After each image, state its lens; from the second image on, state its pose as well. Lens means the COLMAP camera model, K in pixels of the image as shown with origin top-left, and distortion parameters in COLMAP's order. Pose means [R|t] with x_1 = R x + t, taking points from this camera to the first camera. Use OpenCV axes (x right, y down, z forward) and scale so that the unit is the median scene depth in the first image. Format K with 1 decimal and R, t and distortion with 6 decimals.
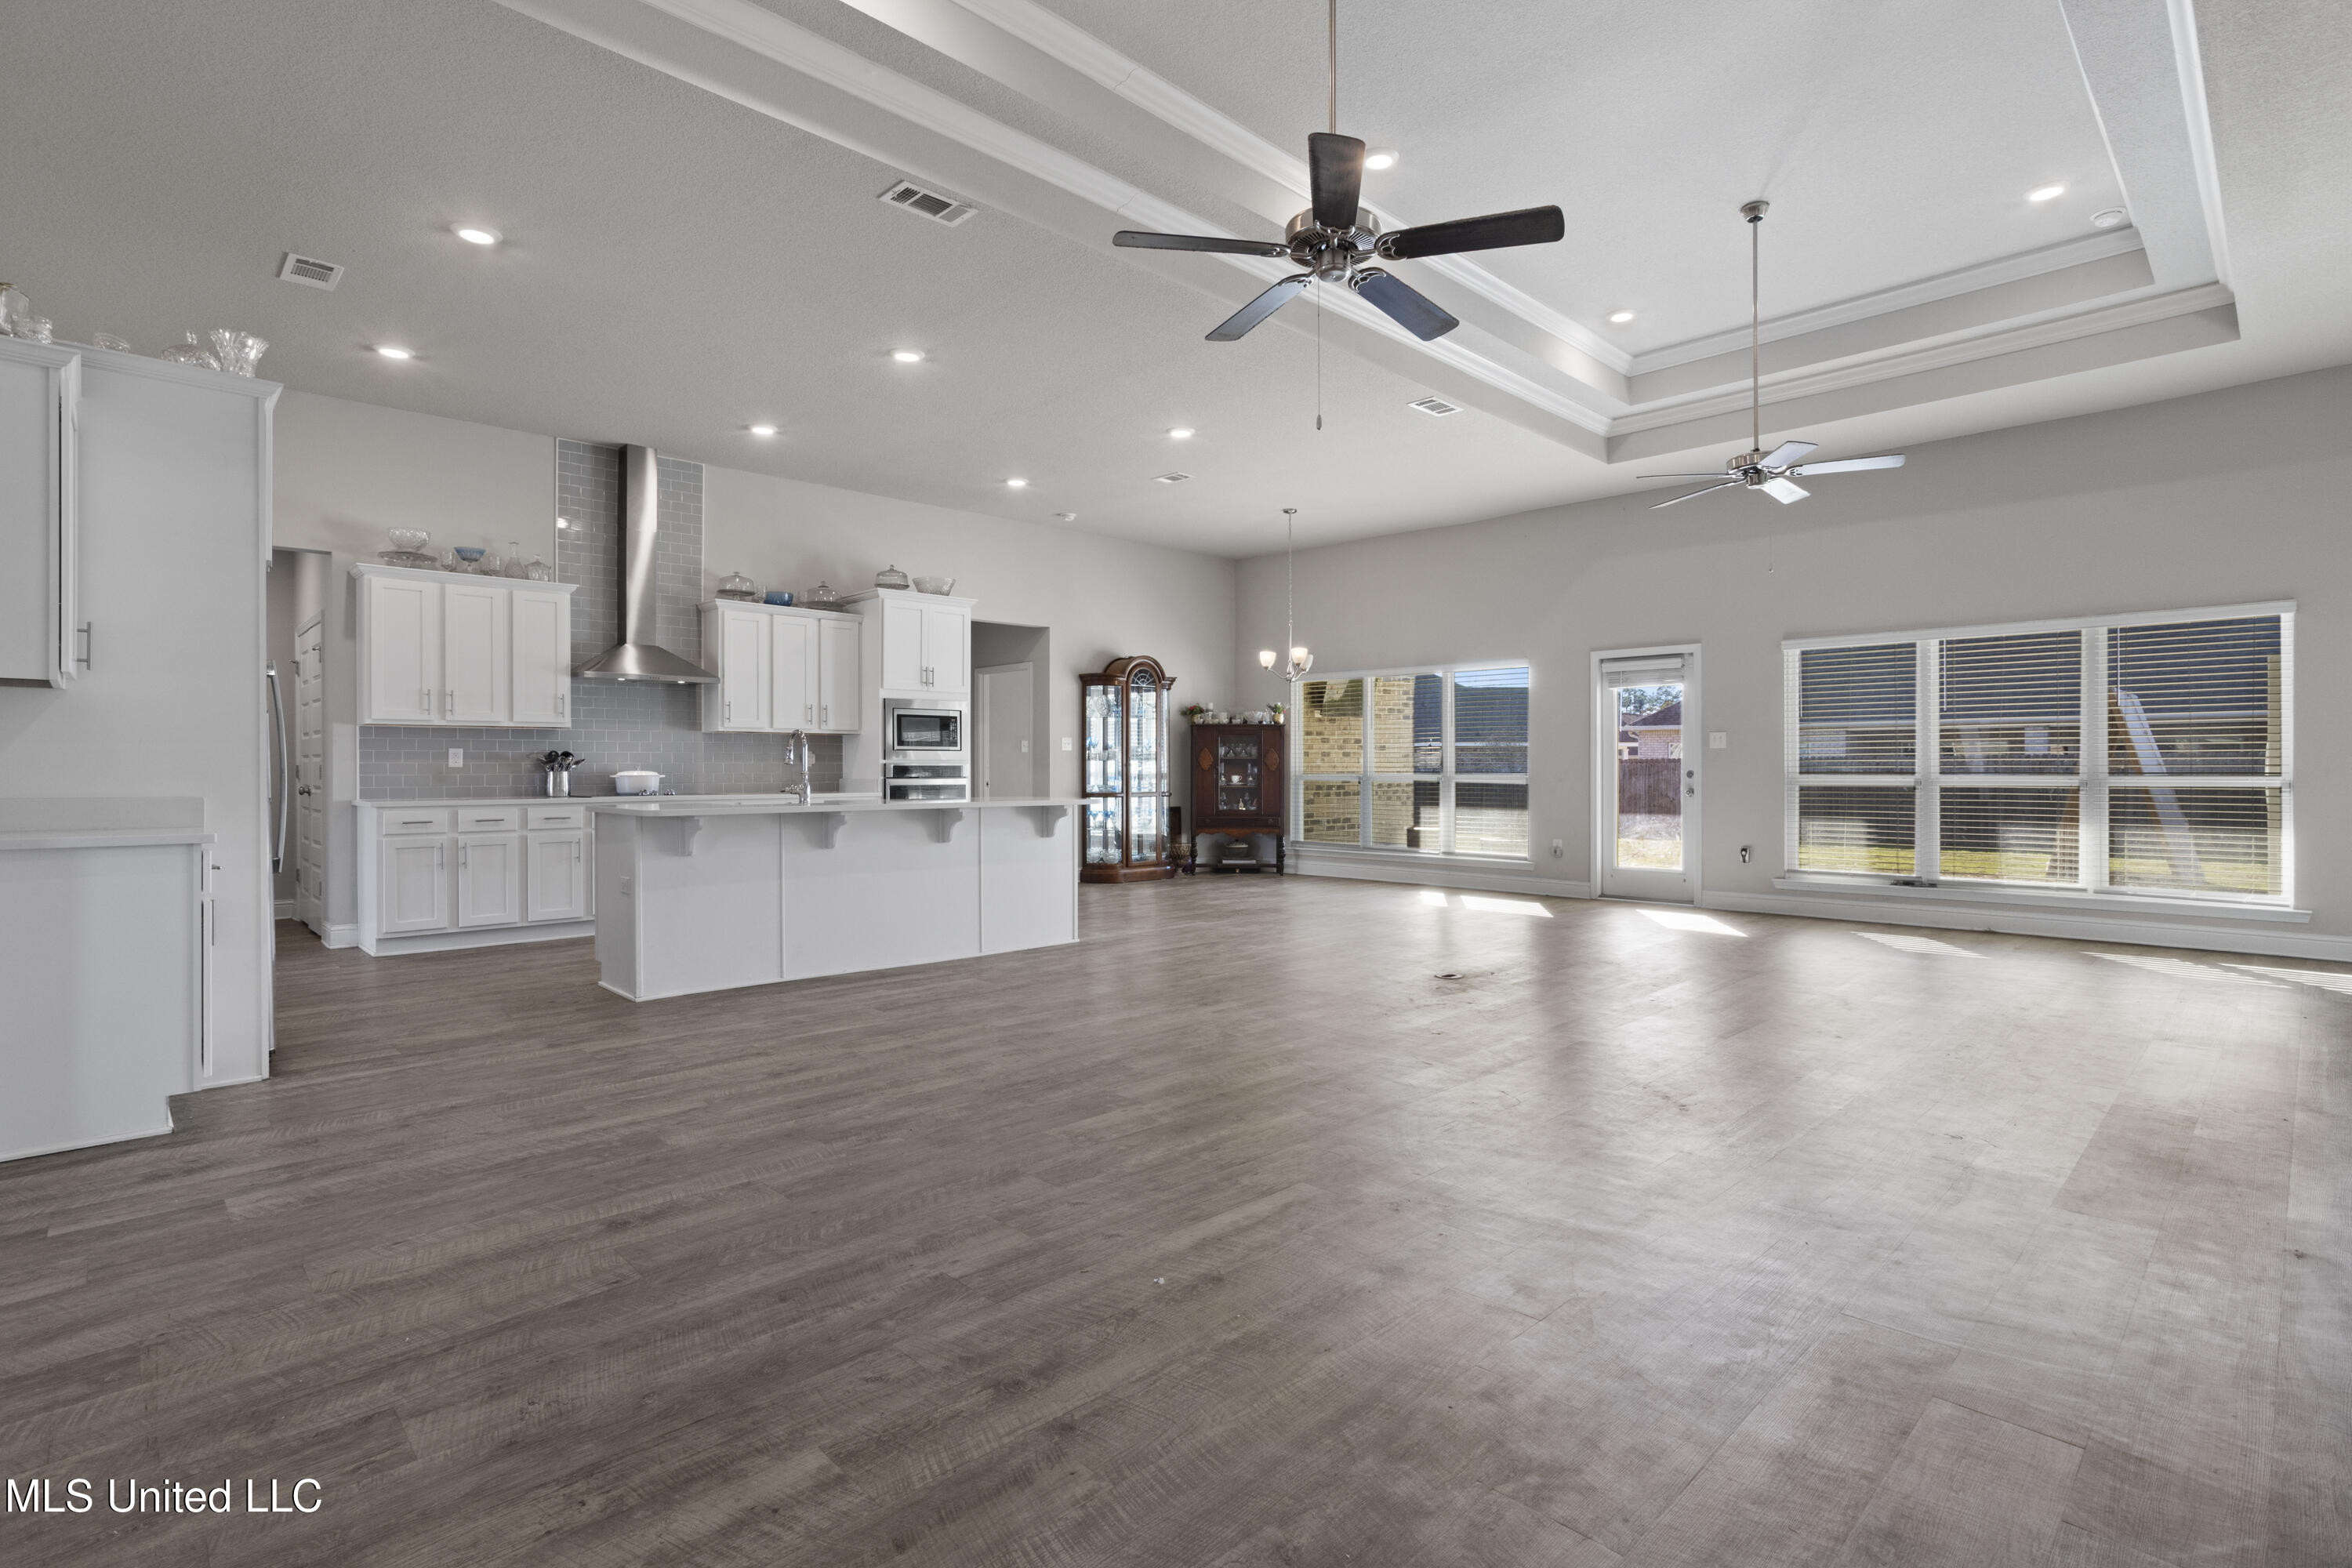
lens RADIAL K [[1138.7, 0, 1158.3], [0, 1138.7, 767.9], [0, 0, 1]] dist [-0.047219, 0.026959]
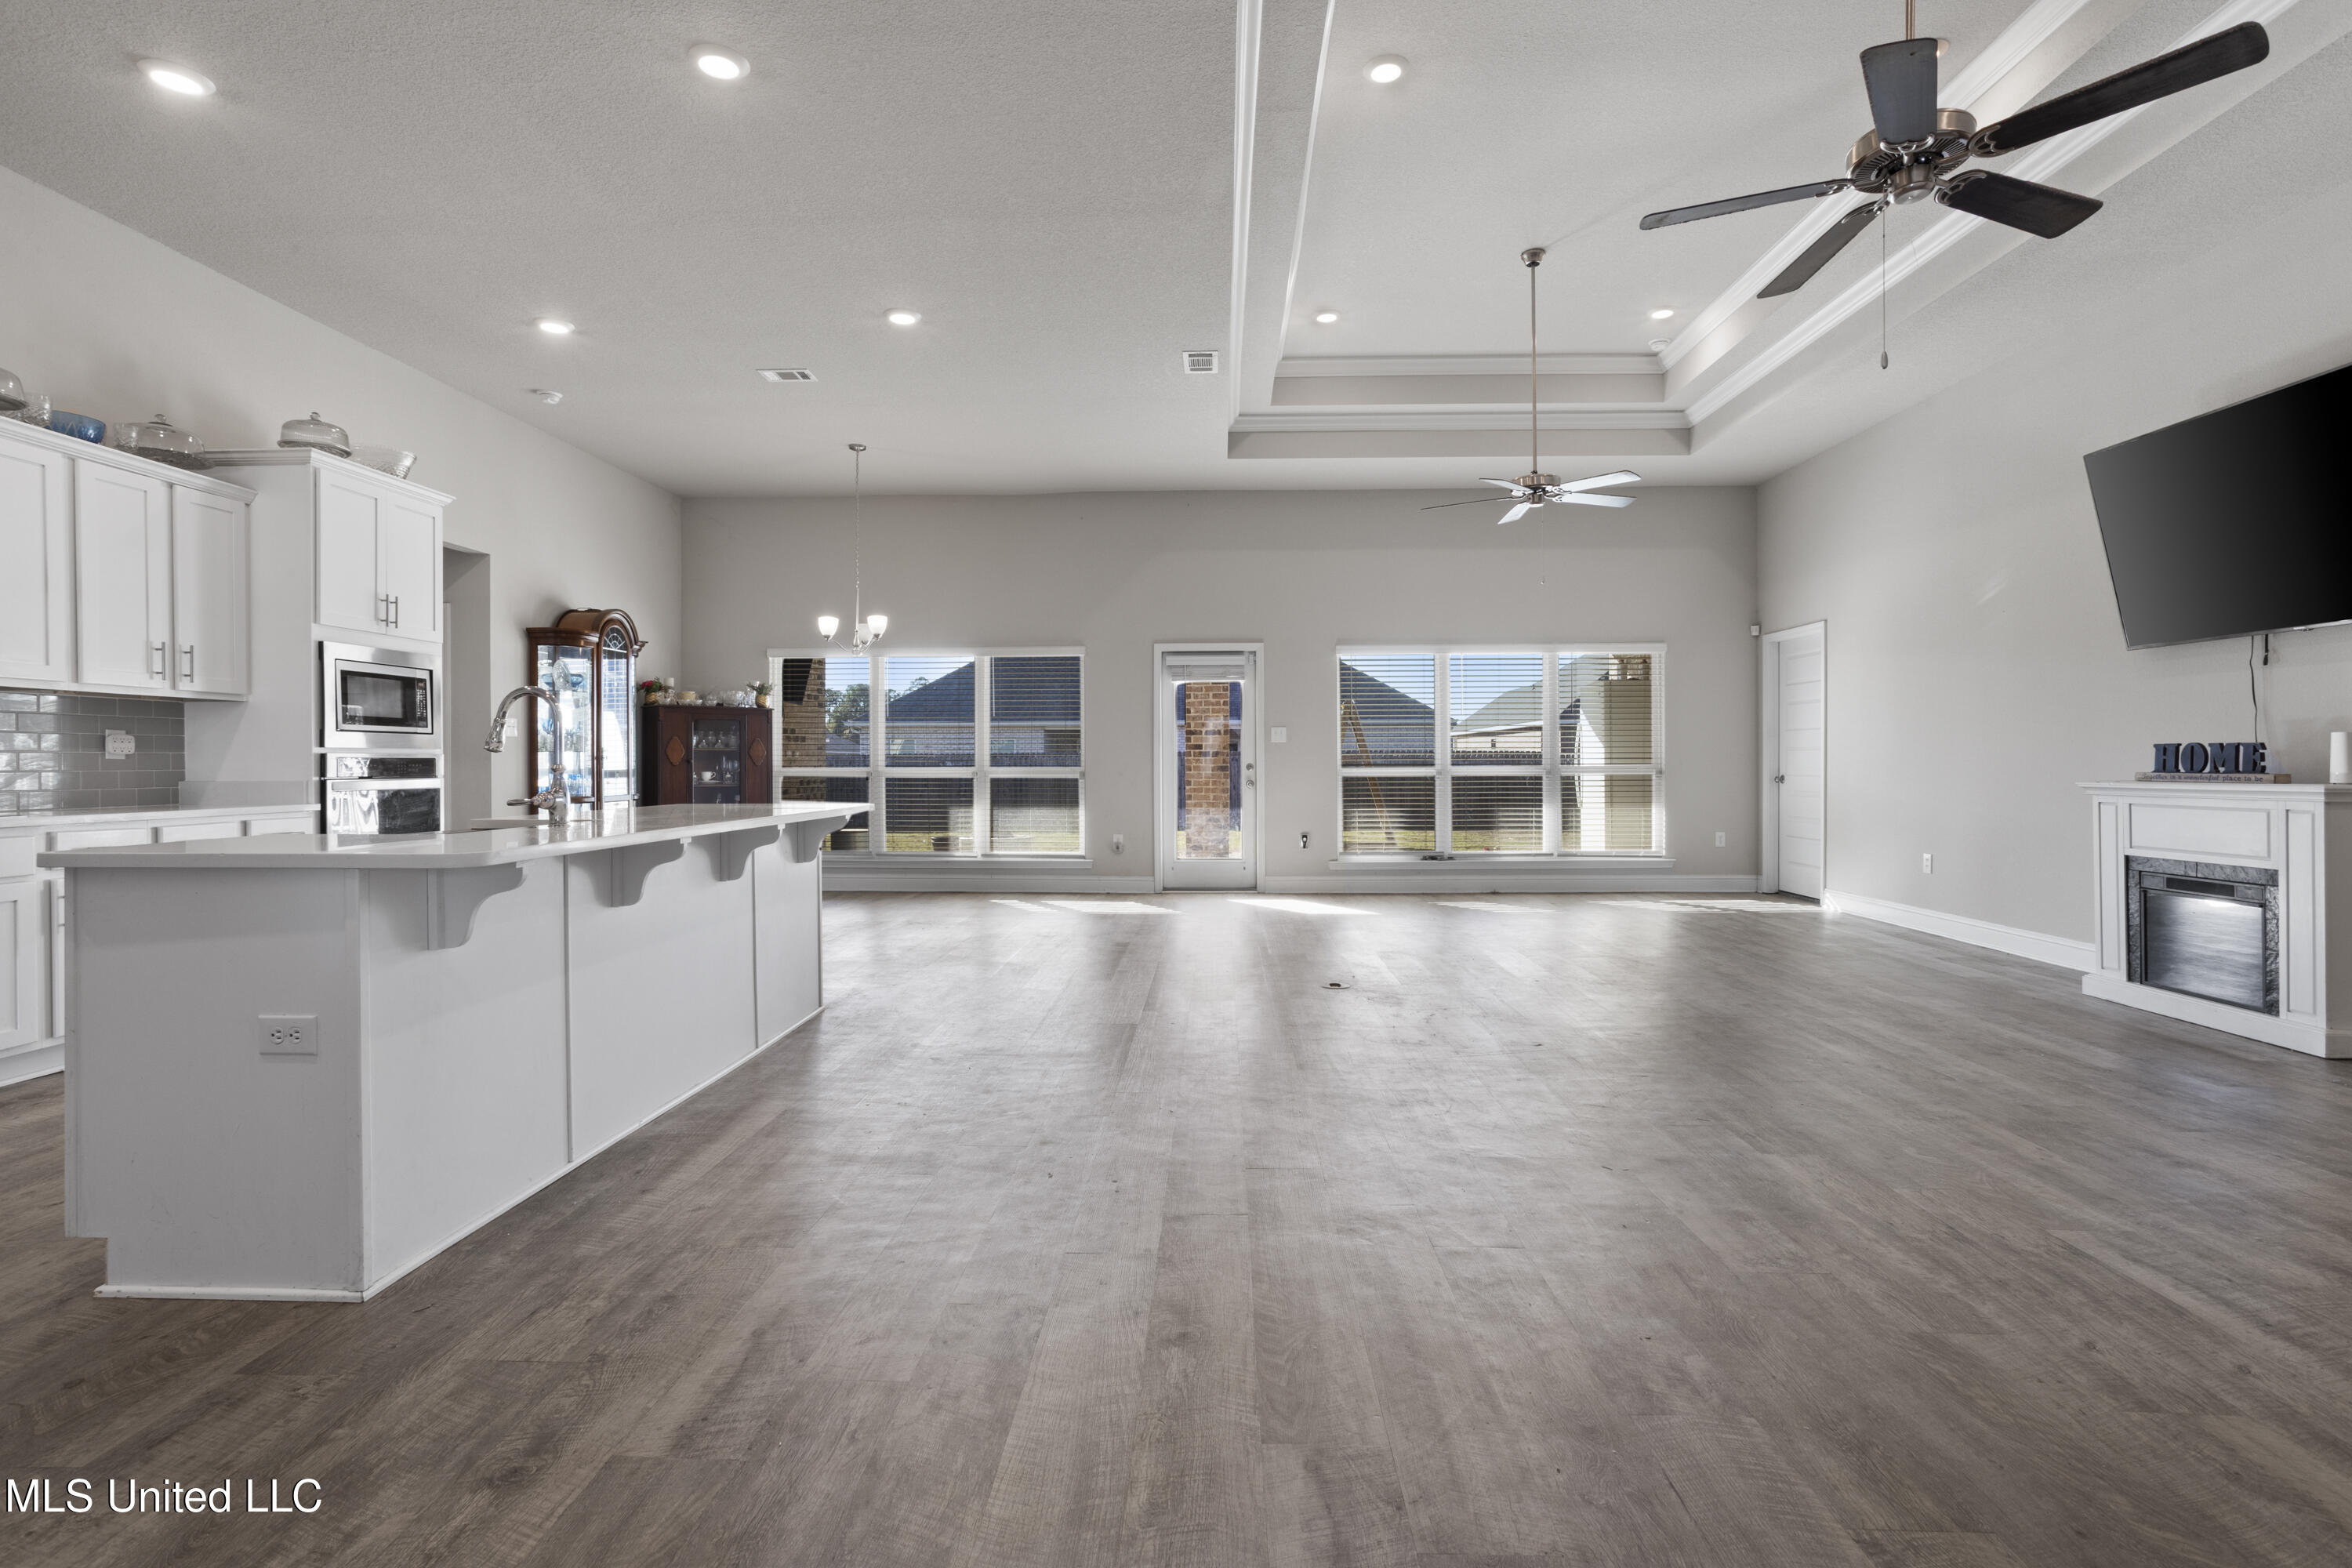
lens RADIAL K [[1138.7, 0, 1183.7], [0, 1138.7, 771.7], [0, 0, 1]] dist [-0.047219, 0.026959]
pose [[0.720640, -0.006251, 0.693282, -0.316005], [0.001993, 0.999974, 0.006945, 0.002399], [-0.693307, -0.003623, 0.720633, 0.282956]]
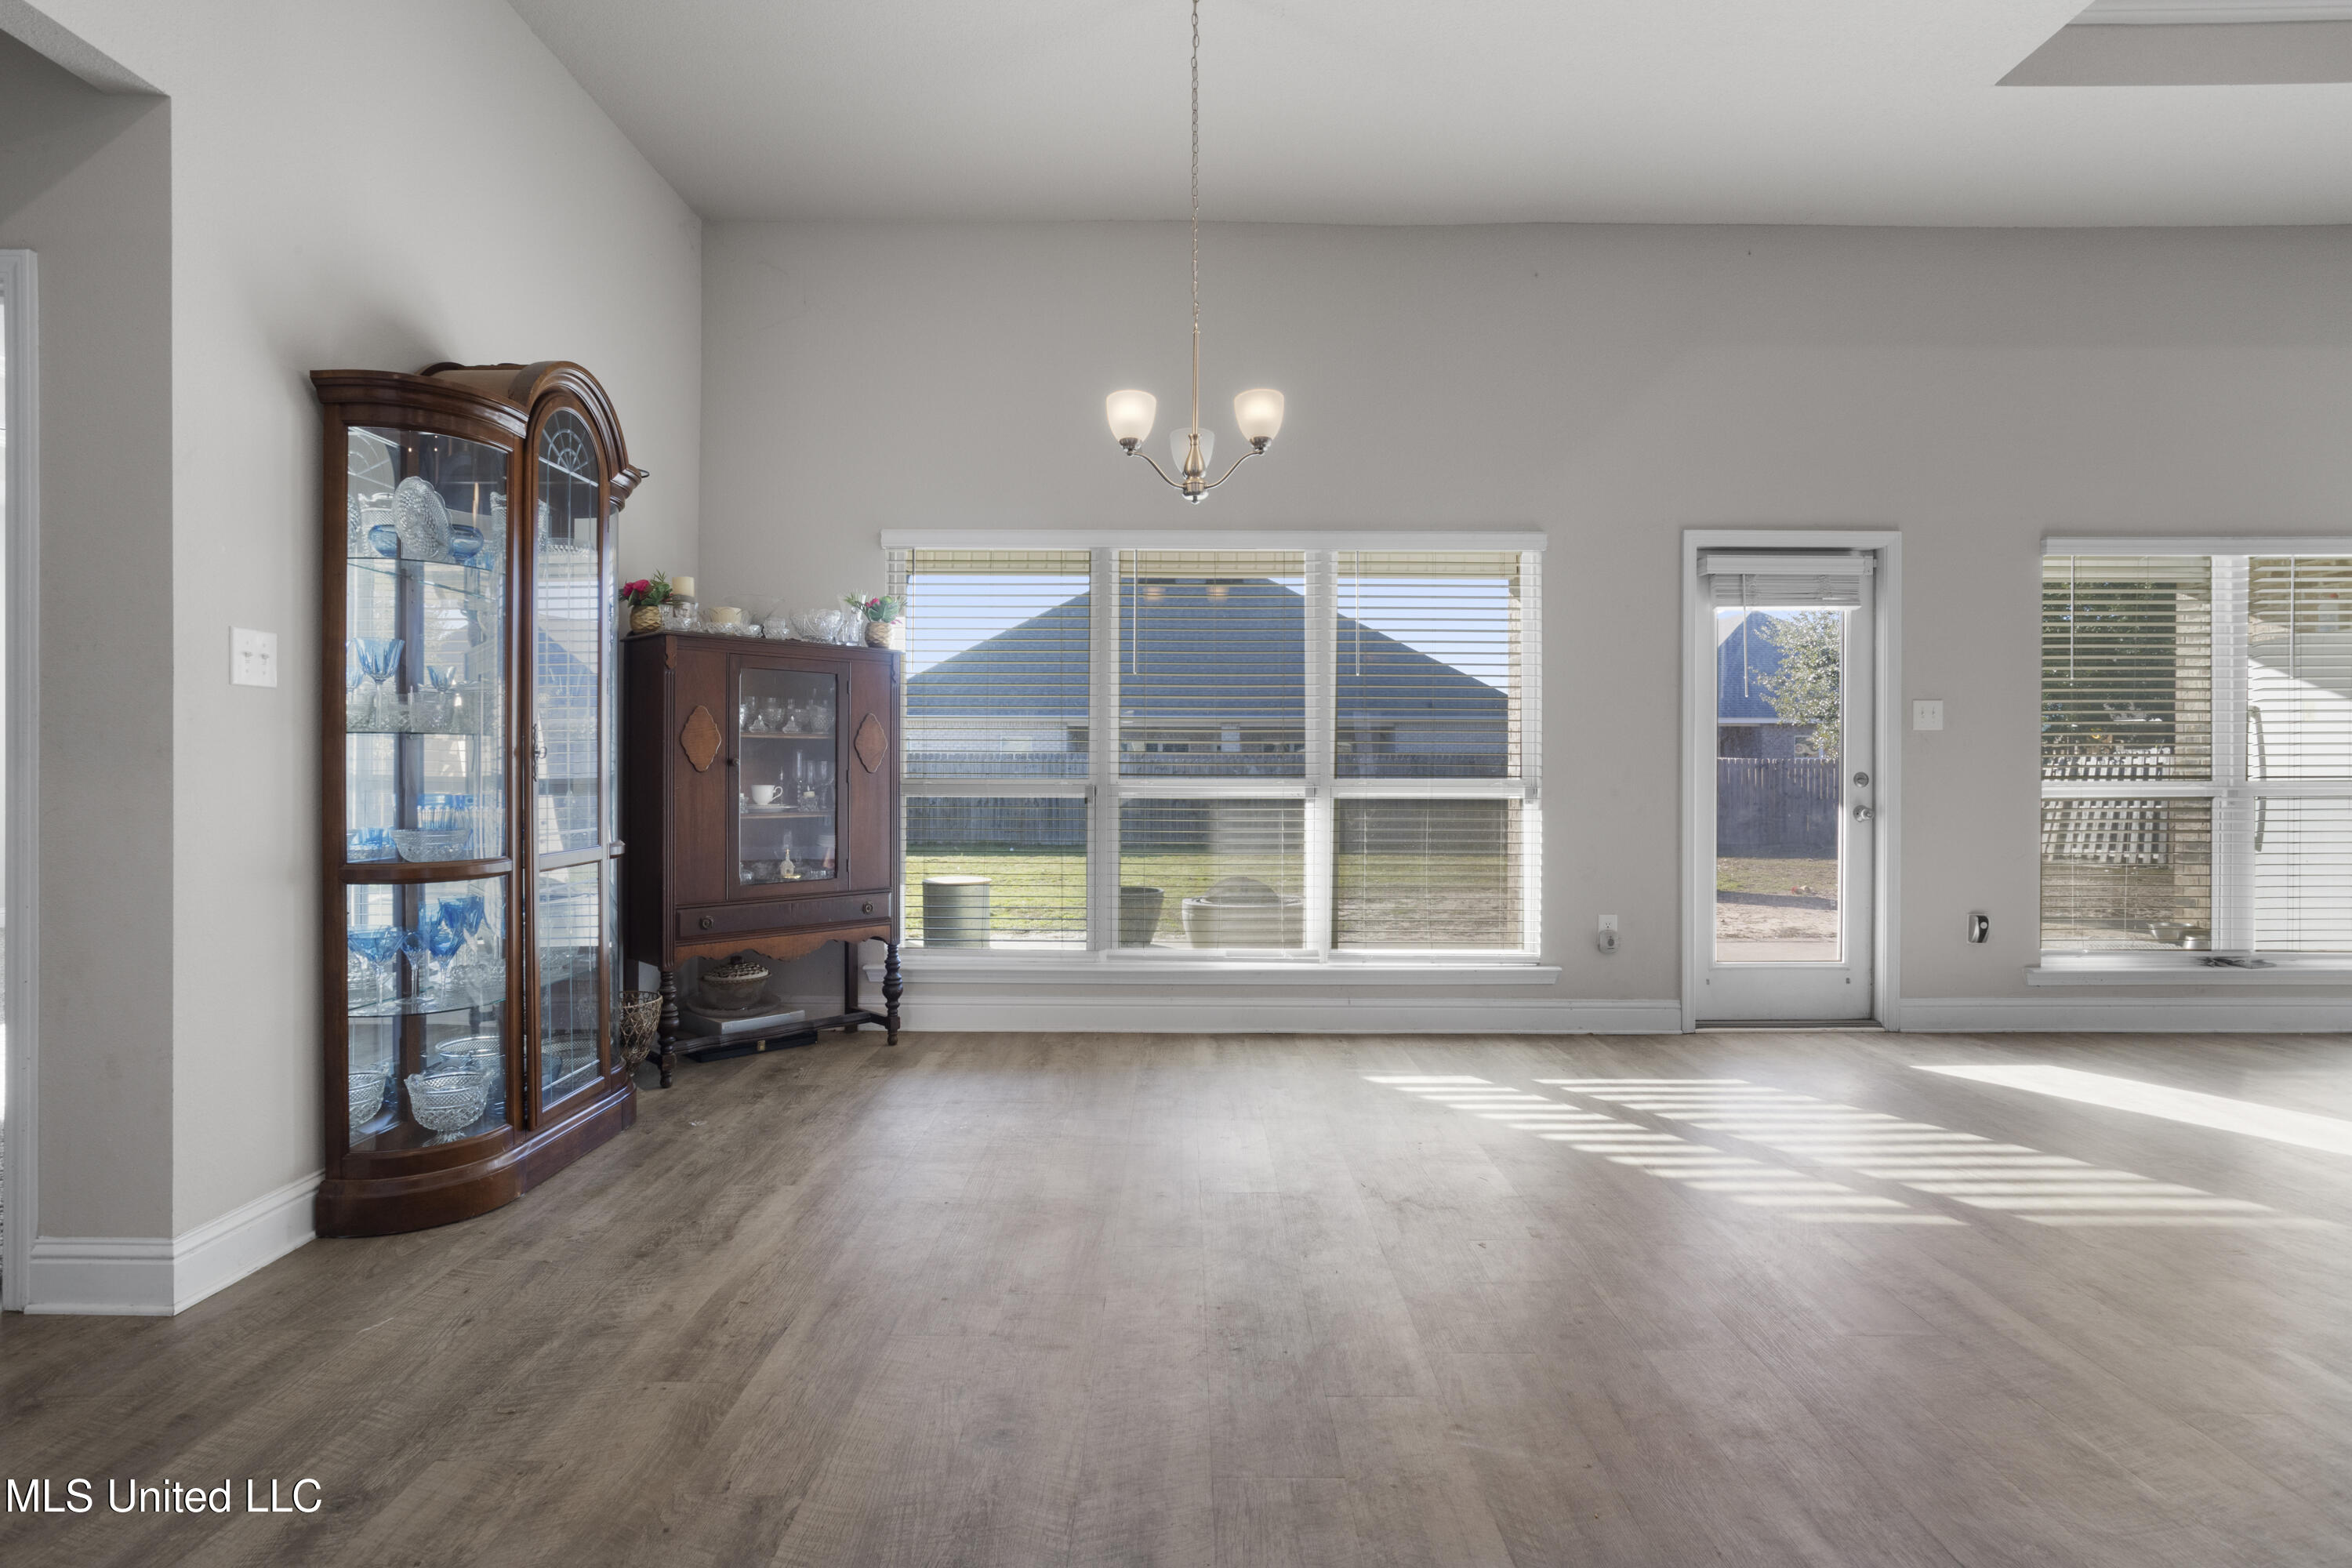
lens RADIAL K [[1223.4, 0, 1217.3], [0, 1223.4, 771.8], [0, 0, 1]] dist [-0.019329, 0.004563]
pose [[0.683952, -0.000413, 0.729526, -0.154644], [-0.002699, 0.999992, 0.003096, 0.000807], [-0.729522, -0.004087, 0.683946, 0.848527]]
